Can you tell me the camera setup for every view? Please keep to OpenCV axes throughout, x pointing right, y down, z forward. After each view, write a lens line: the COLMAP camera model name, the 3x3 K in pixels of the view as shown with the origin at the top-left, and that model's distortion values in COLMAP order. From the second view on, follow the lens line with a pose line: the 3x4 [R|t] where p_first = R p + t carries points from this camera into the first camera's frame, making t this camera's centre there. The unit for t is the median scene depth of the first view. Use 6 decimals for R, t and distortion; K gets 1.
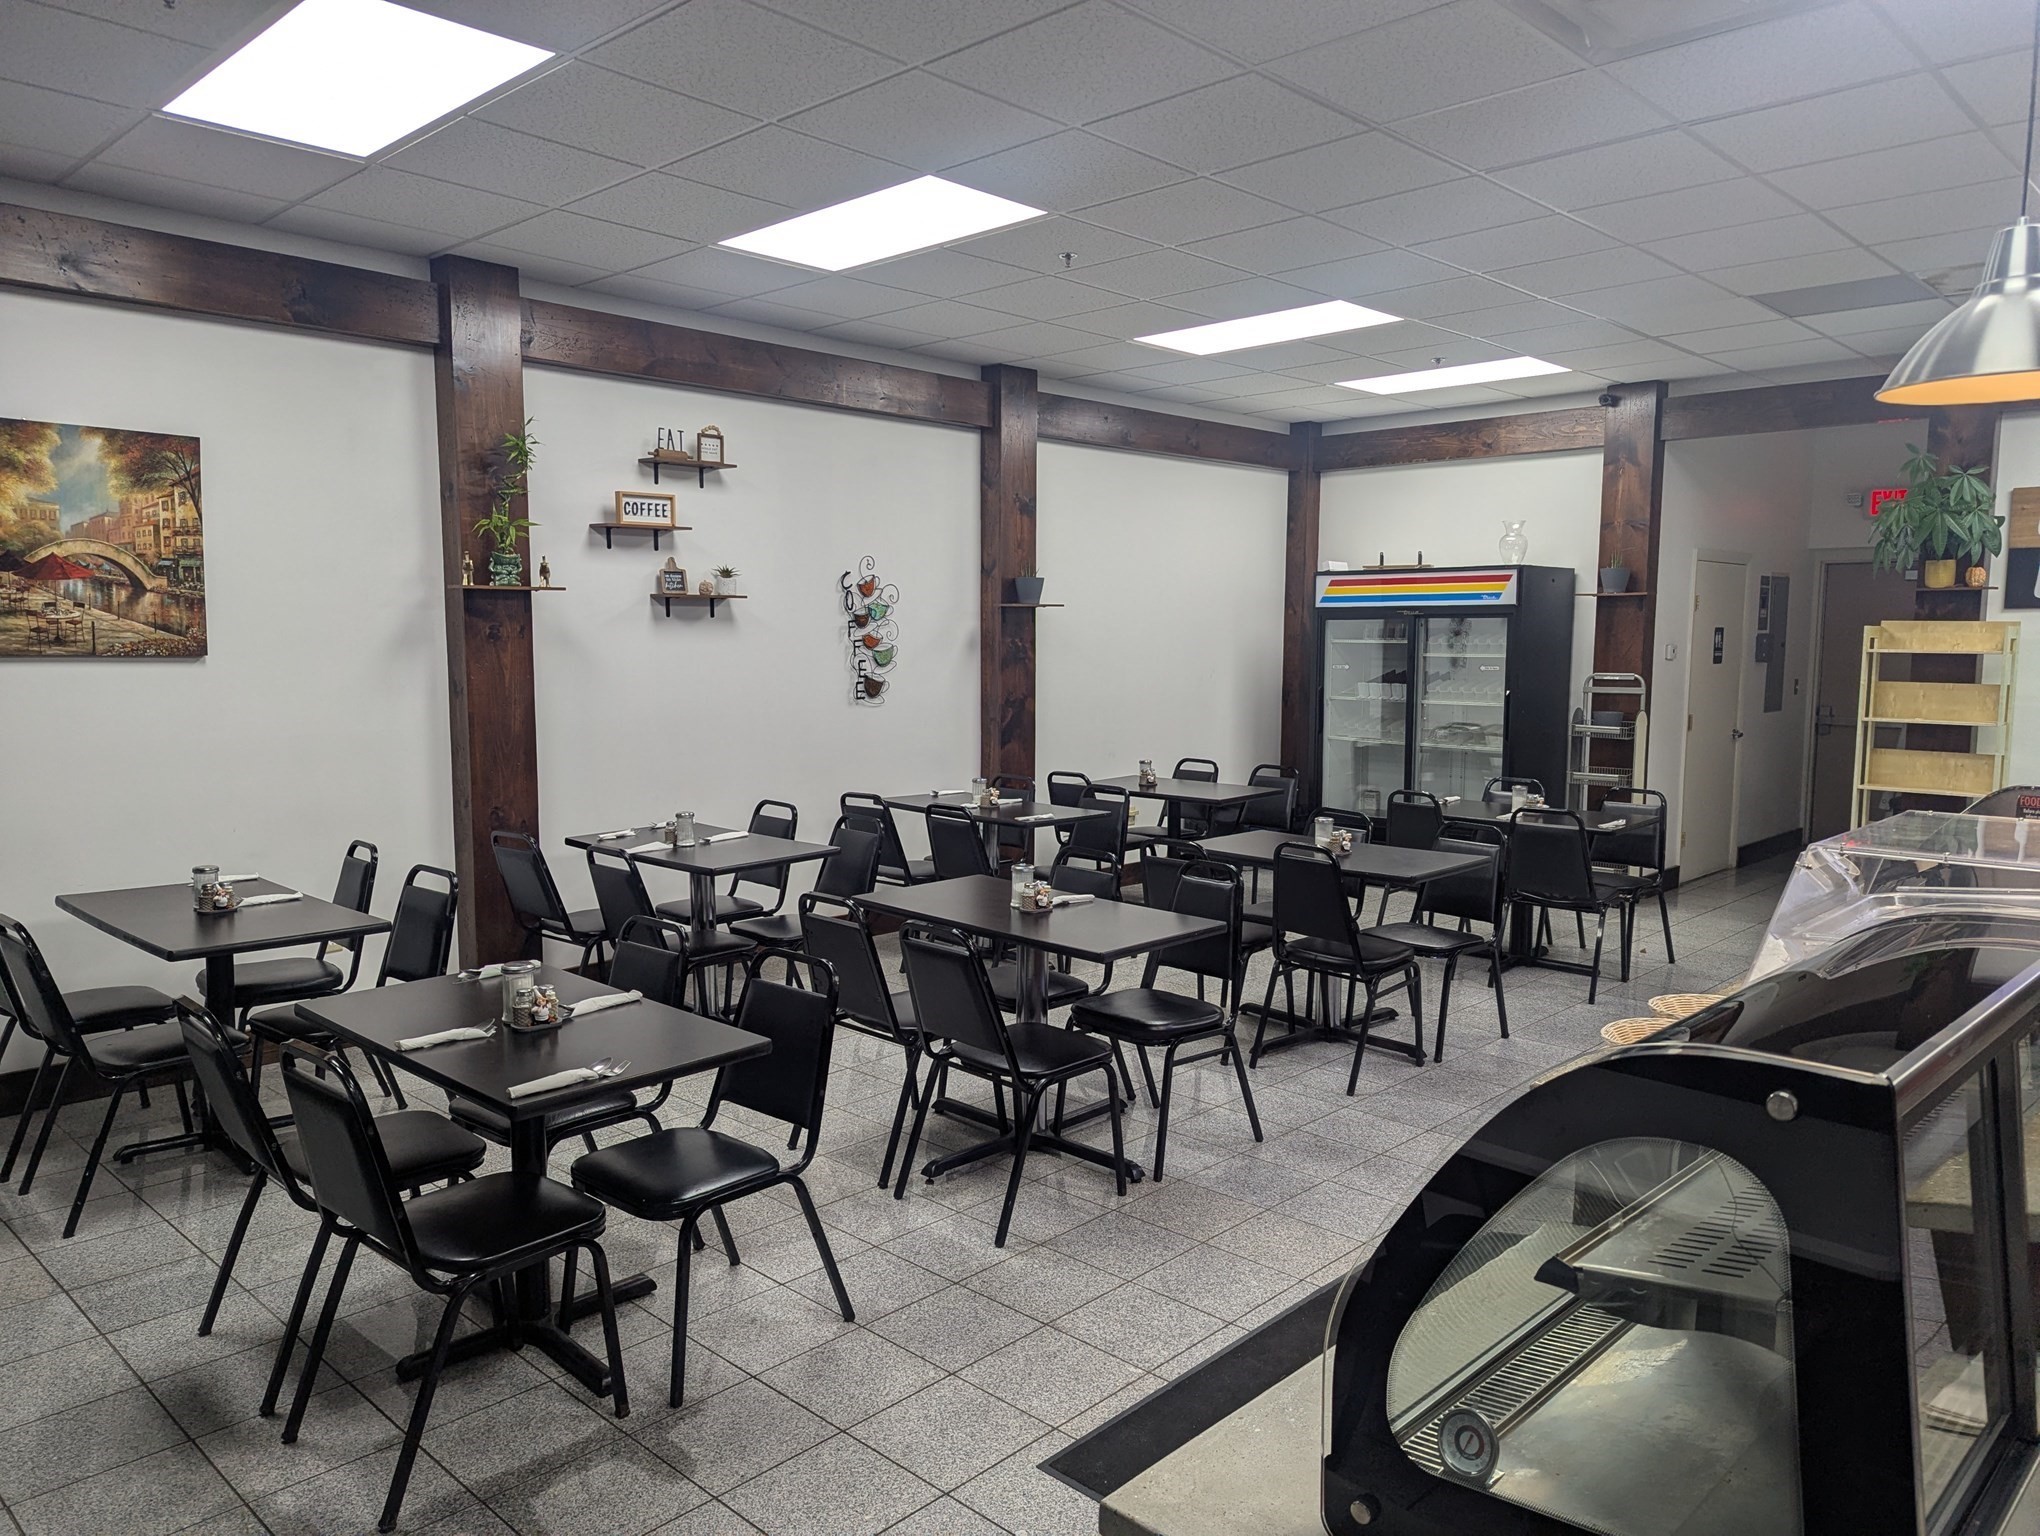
lens RADIAL K [[1420.5, 0, 1020.0], [0, 1420.5, 768.0], [0, 0, 1]] dist [0.026082, -0.003099]
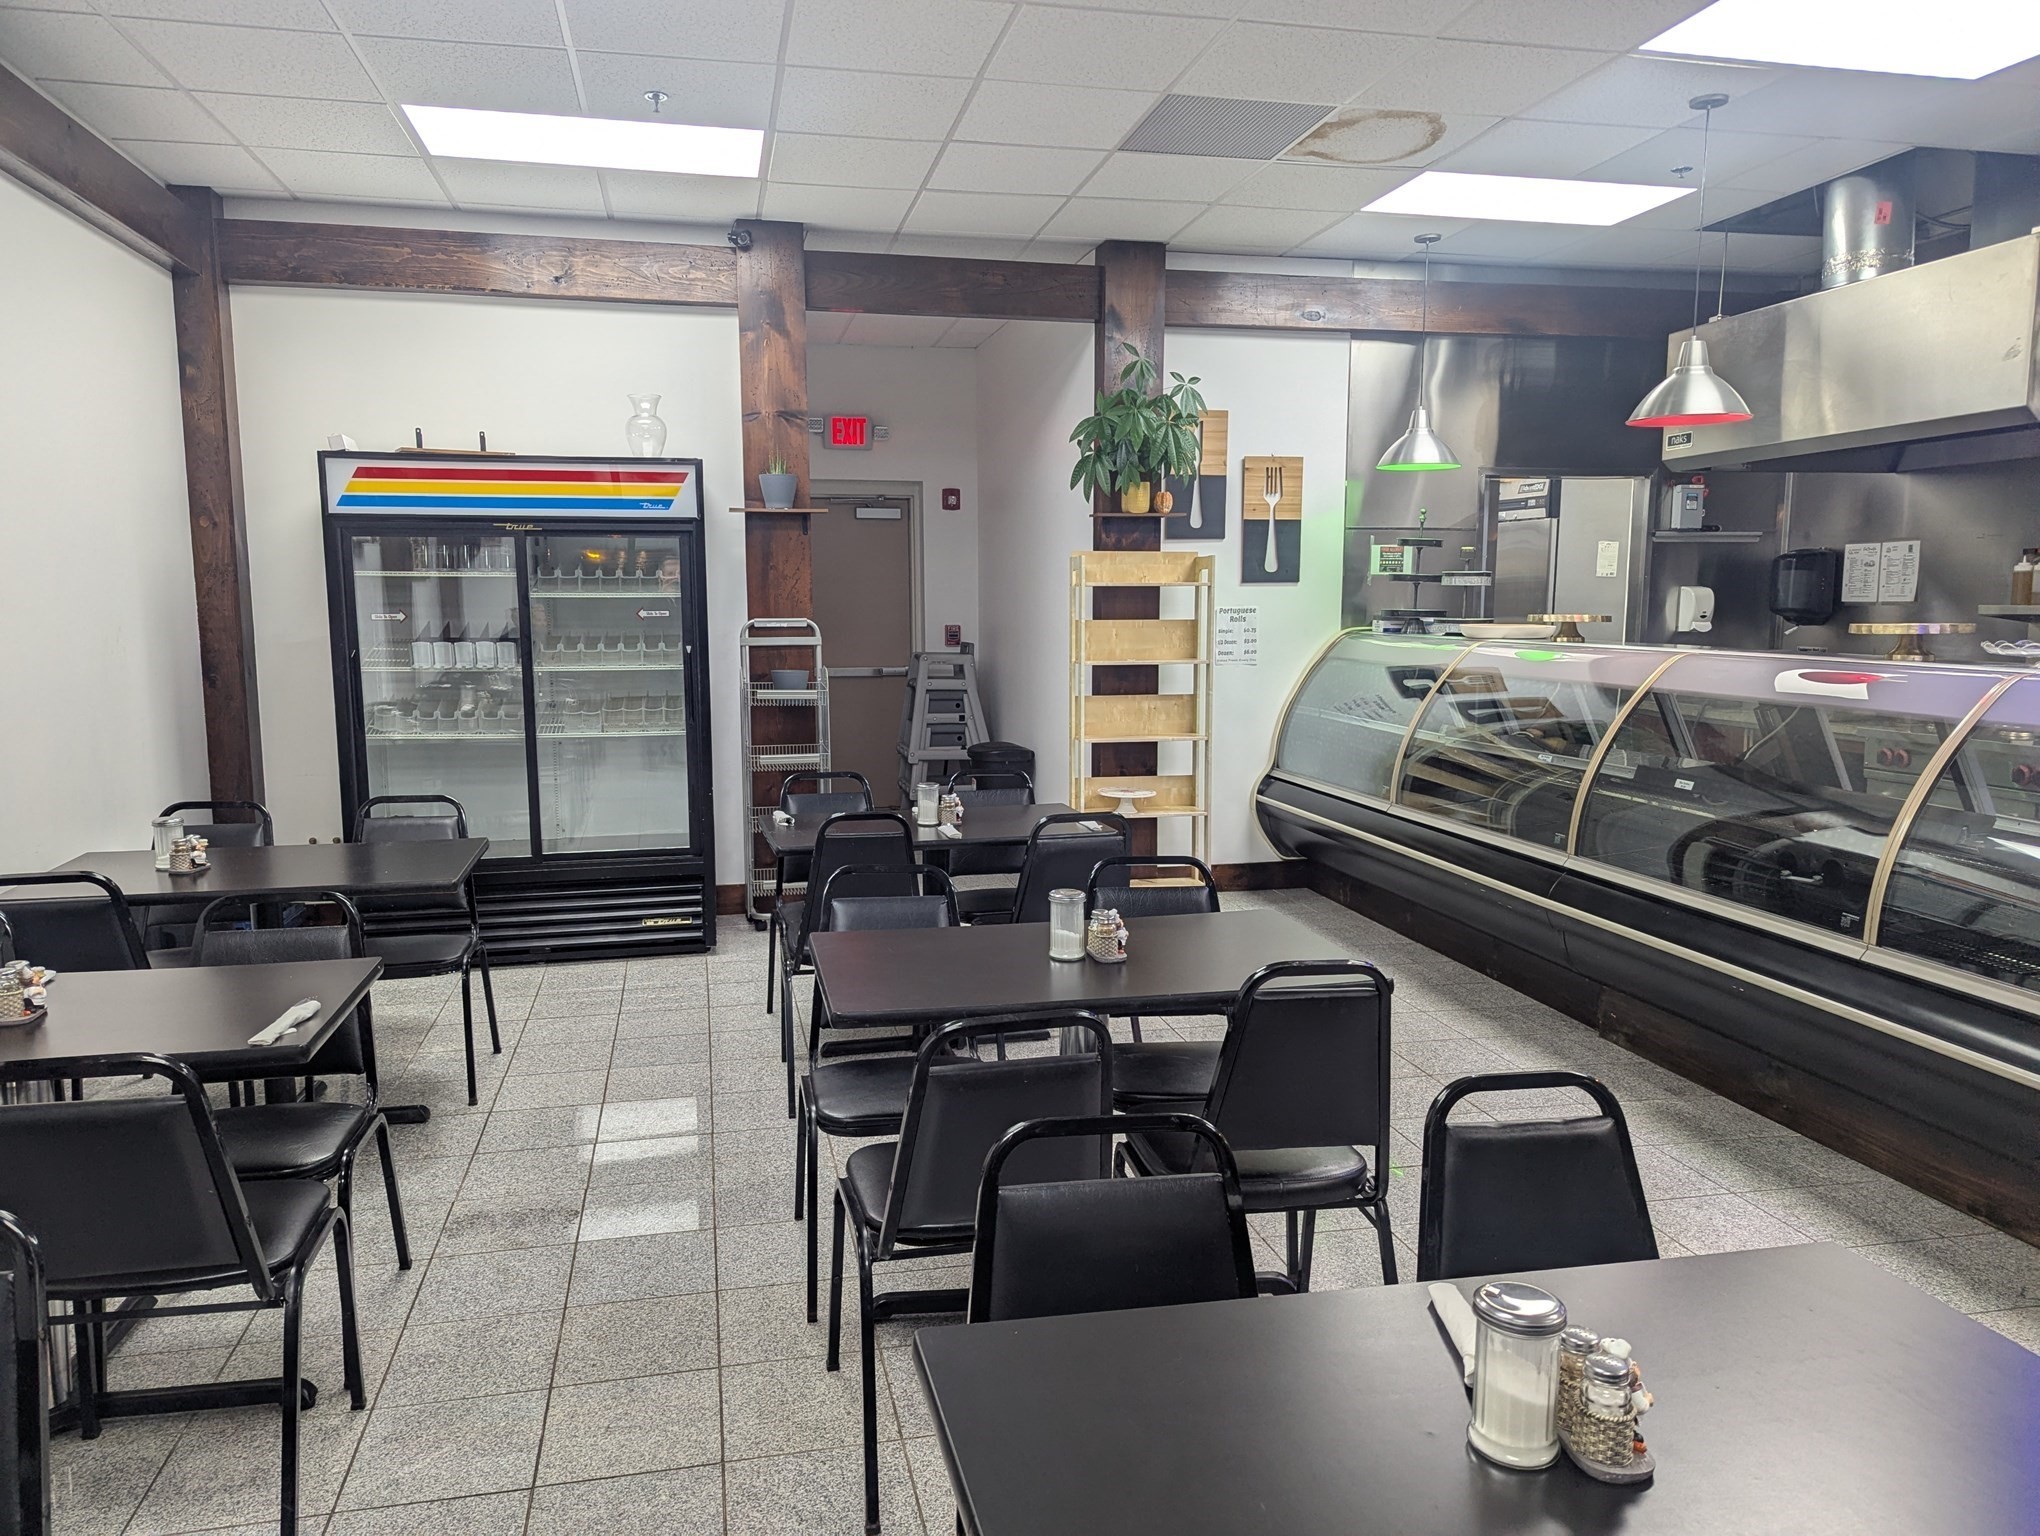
lens RADIAL K [[1420.5, 0, 1020.0], [0, 1420.5, 768.0], [0, 0, 1]] dist [0.026082, -0.003099]
pose [[0.554716, -0.106237, 0.825230, -0.136525], [0.082835, 0.993939, 0.072274, -0.032785], [-0.827906, 0.028267, 0.560154, 0.496529]]
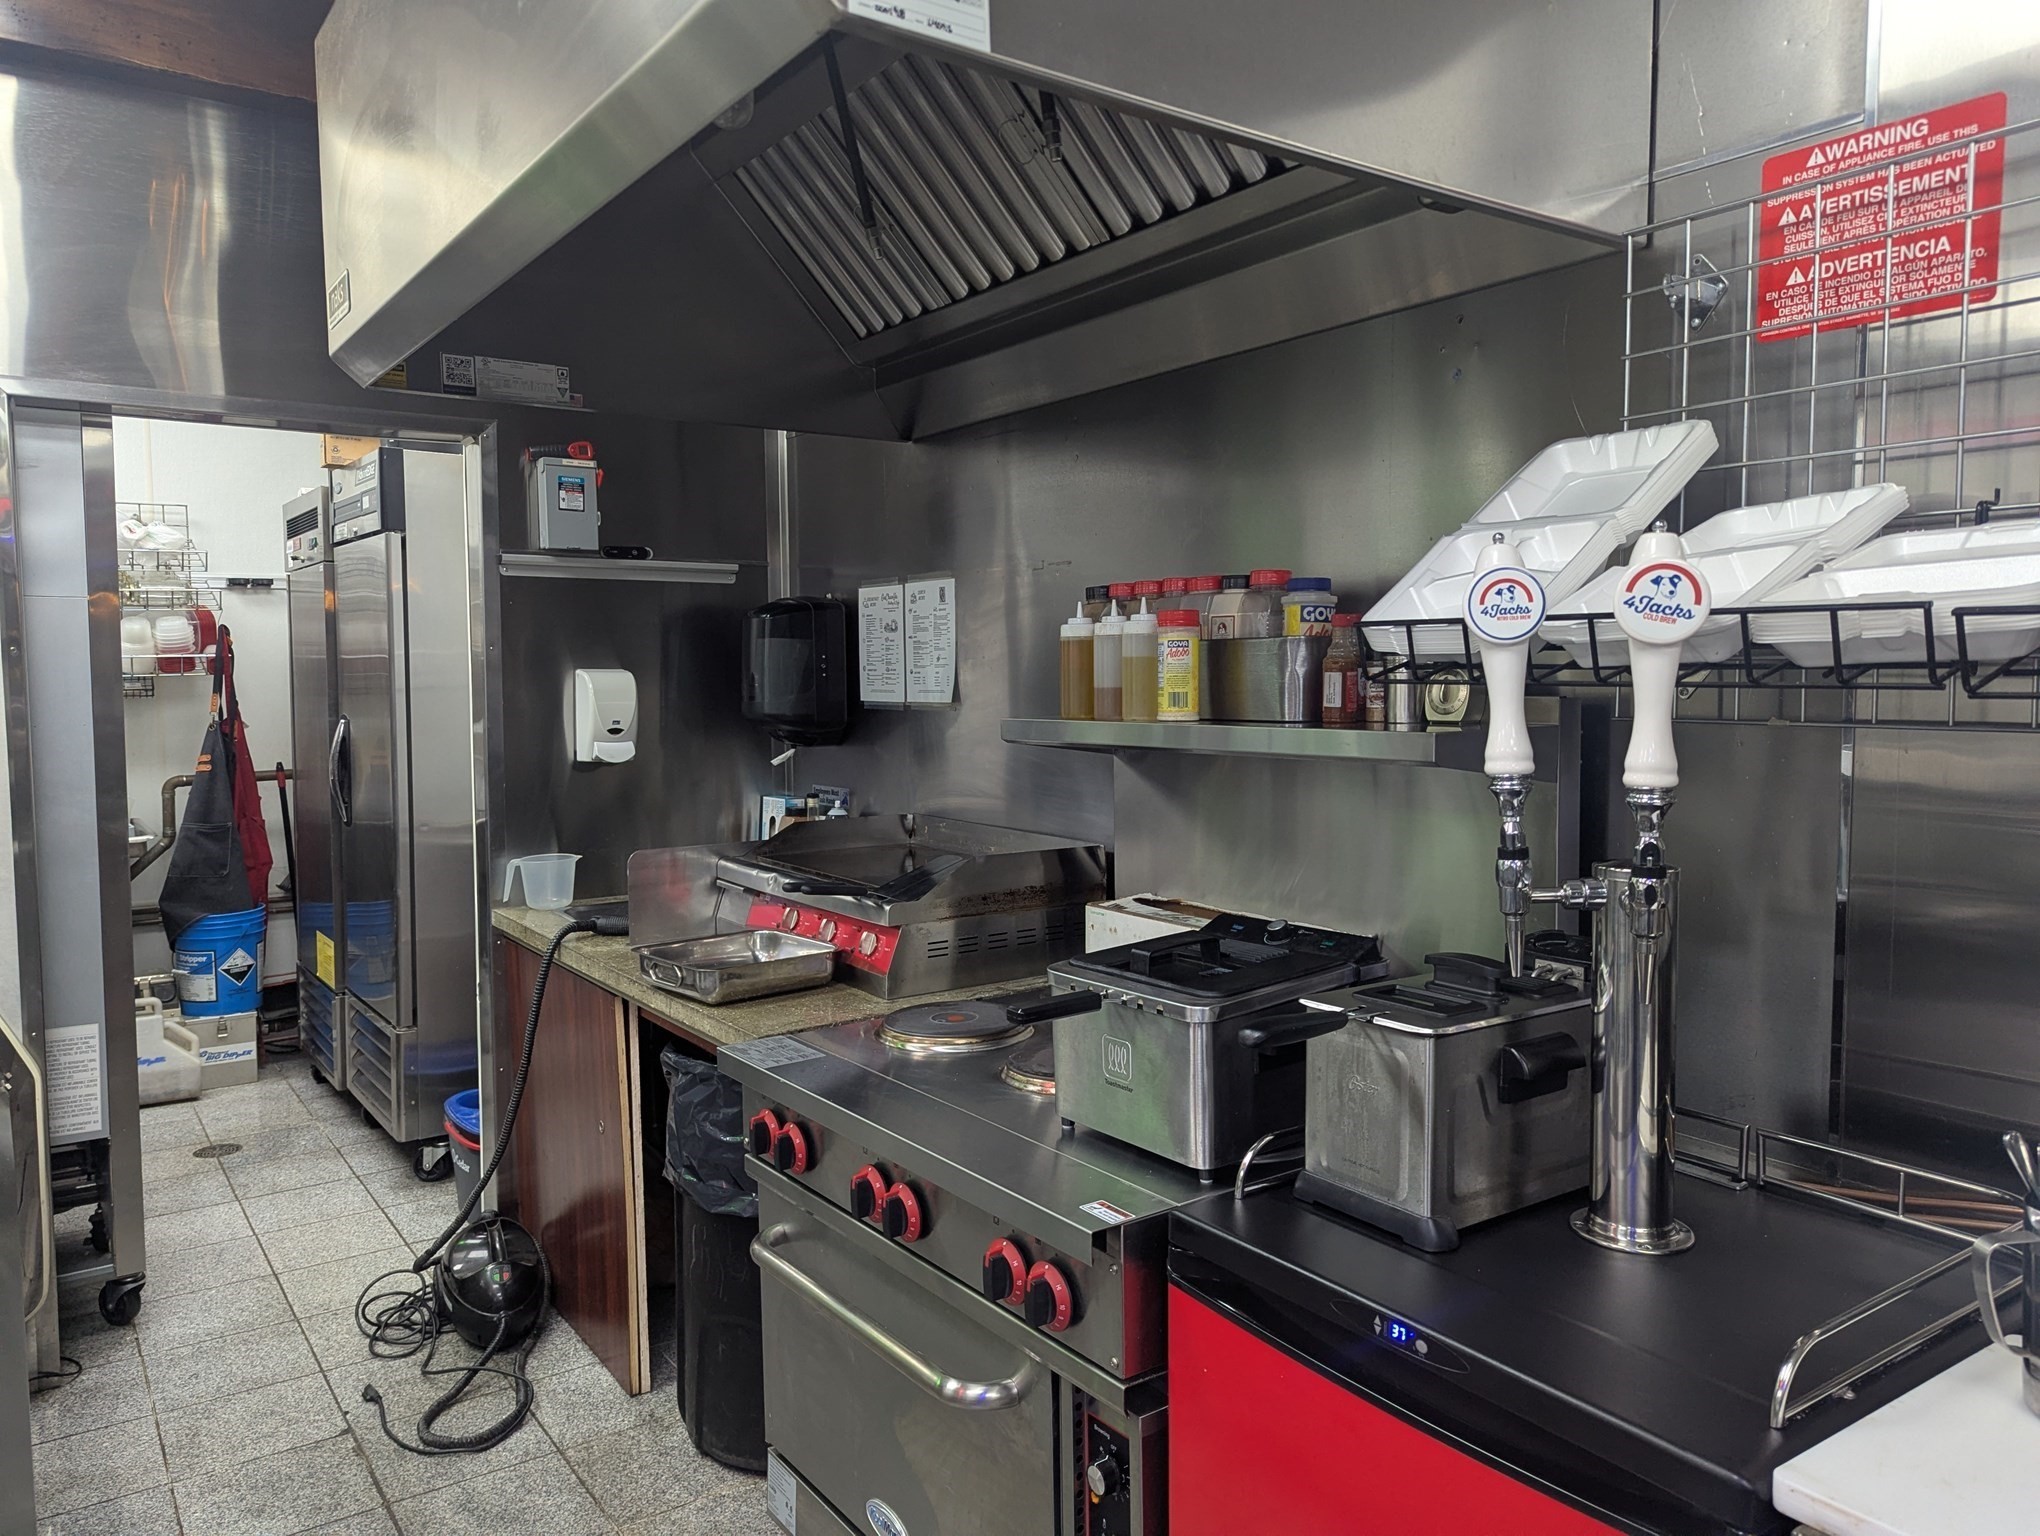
lens RADIAL K [[1420.5, 0, 1020.0], [0, 1420.5, 768.0], [0, 0, 1]] dist [0.026082, -0.003099]
pose [[0.173191, -0.072614, 0.982208, 0.441964], [0.096731, 0.993711, 0.056408, -0.028202], [-0.980126, 0.085240, 0.179126, 0.443854]]
